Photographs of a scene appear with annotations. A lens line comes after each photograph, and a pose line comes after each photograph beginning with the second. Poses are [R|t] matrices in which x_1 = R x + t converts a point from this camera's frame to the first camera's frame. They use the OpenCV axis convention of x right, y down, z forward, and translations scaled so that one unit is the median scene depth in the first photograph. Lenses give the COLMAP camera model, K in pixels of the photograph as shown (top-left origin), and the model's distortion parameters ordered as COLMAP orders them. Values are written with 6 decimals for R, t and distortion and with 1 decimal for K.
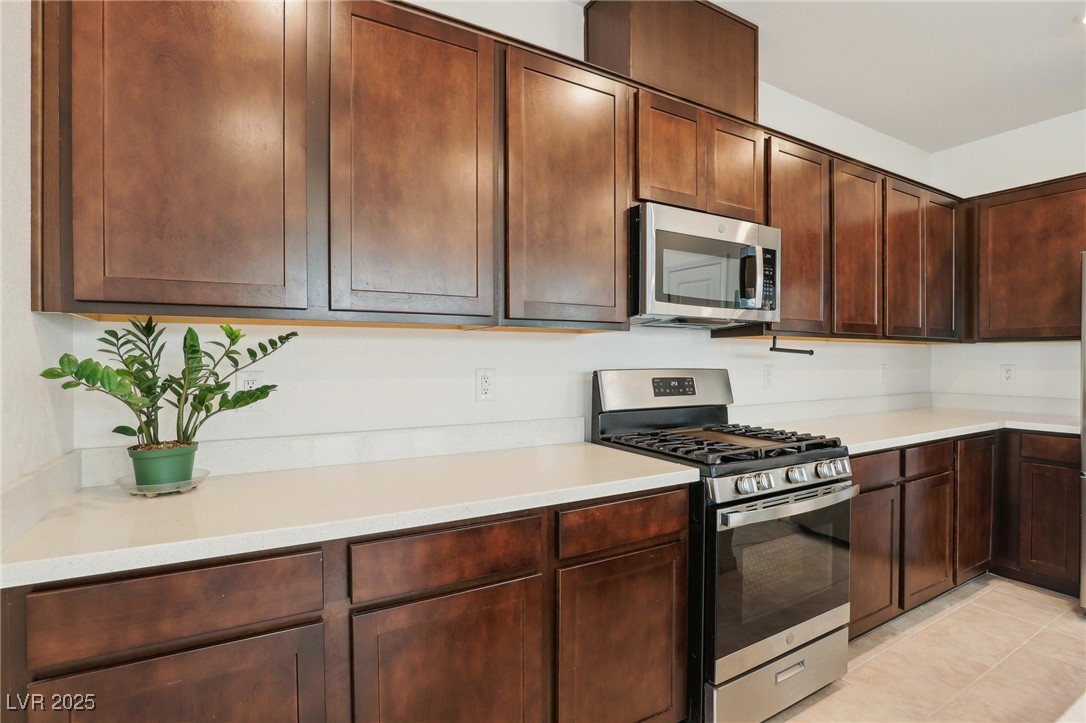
lens RADIAL K [[528.4, 0, 535.0], [0, 528.4, 372.1], [0, 0, 1]] dist [-0.020568, 0.001302]
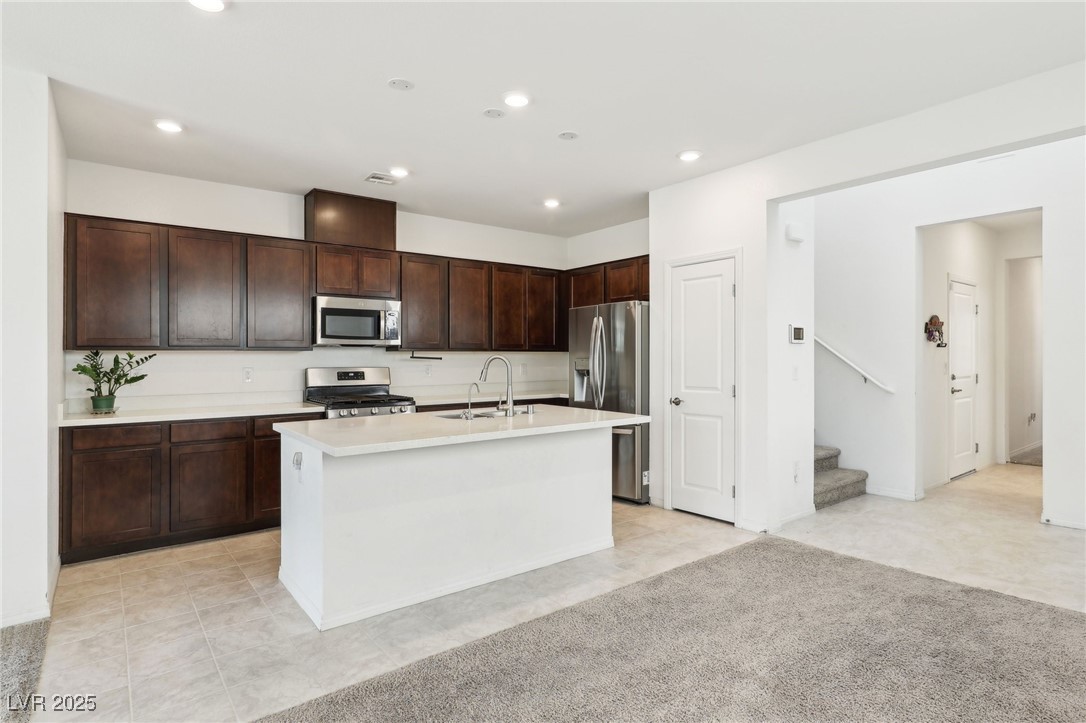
lens RADIAL K [[579.5, 0, 540.6], [0, 579.5, 349.6], [0, 0, 1]] dist [-0.026033, -0.000115]
pose [[0.991359, -0.006622, 0.131013, 1.094243], [0.012387, 0.998988, -0.043237, 0.049378], [-0.130594, 0.044486, 0.990437, -2.117482]]
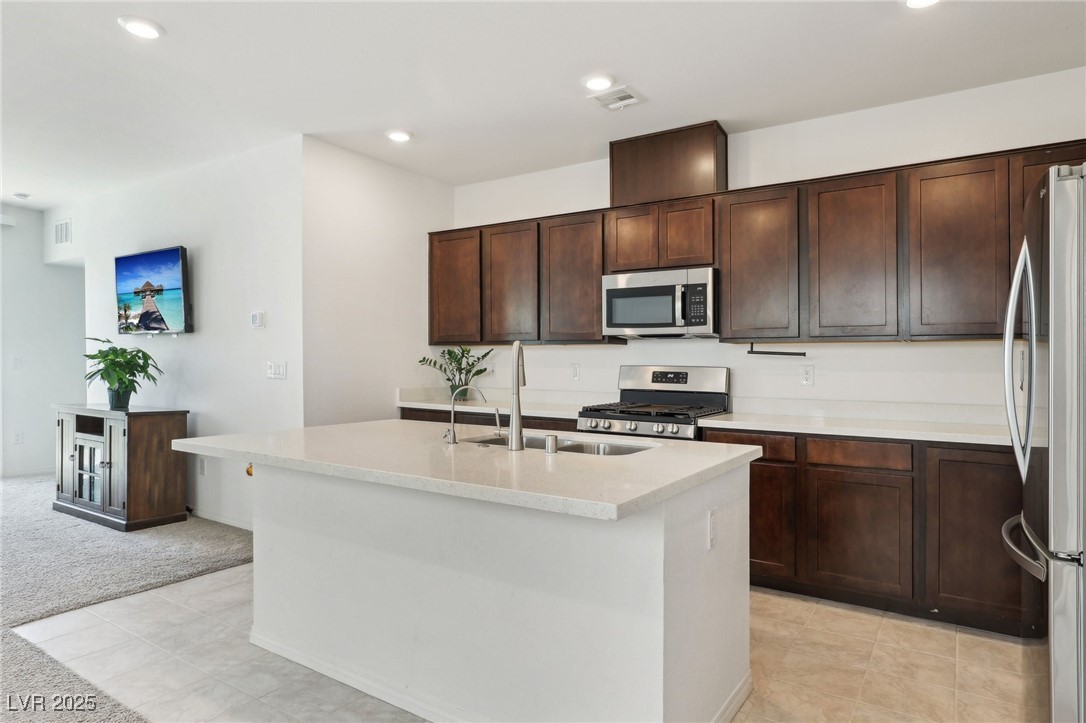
lens RADIAL K [[622.2, 0, 540.0], [0, 622.2, 359.7], [0, 0, 1]] dist [-0.016985, -0.000093]
pose [[0.445056, -0.001266, -0.895502, 2.661586], [-0.032276, 0.999327, -0.017454, 0.029906], [0.894921, 0.036671, 0.444715, -0.230328]]
